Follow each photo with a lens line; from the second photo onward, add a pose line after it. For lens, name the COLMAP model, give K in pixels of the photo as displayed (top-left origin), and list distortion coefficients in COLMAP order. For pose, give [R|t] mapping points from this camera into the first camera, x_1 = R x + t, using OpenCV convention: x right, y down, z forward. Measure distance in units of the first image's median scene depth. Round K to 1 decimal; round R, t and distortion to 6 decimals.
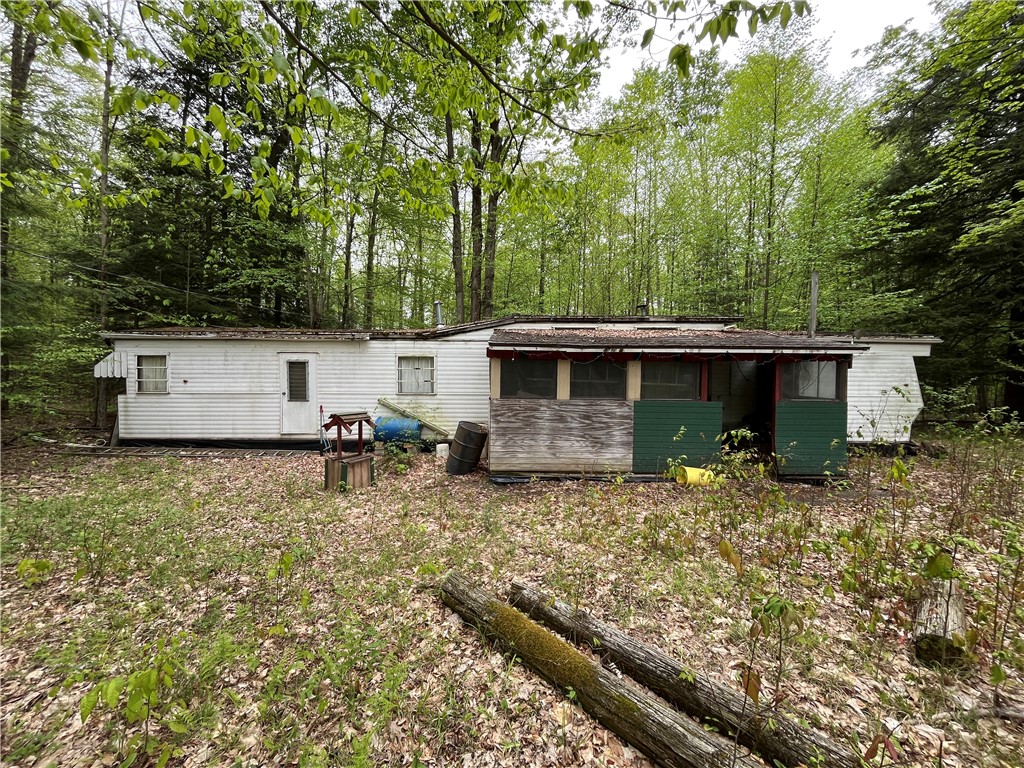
lens RADIAL K [[412.5, 0, 515.9], [0, 412.5, 384.0], [0, 0, 1]] dist [-0.009833, 0.000001]
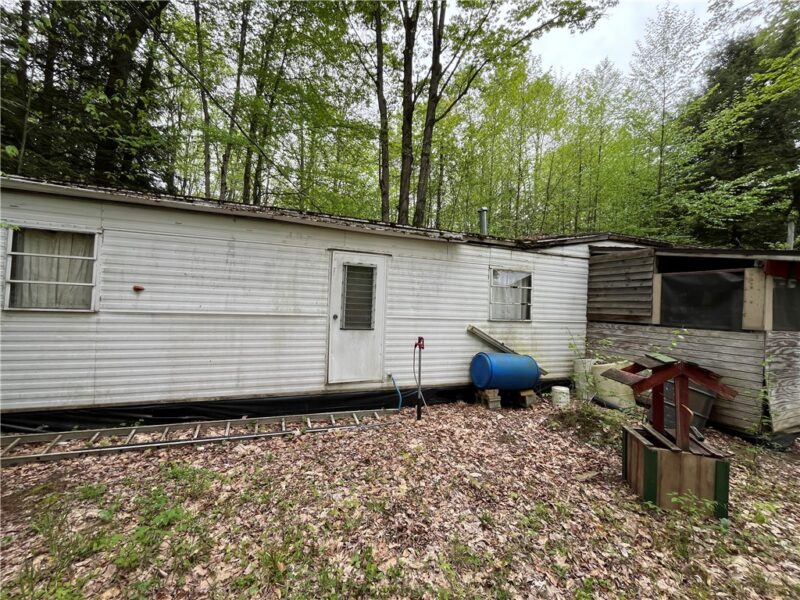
lens RADIAL K [[322.2, 0, 398.3], [0, 322.2, 300.1], [0, 0, 1]] dist [-0.009833, 0.000001]
pose [[0.932850, 0.034478, 0.358612, -0.649569], [-0.027893, 0.999334, -0.023522, 0.006937], [-0.359184, 0.011939, 0.933190, 0.520210]]
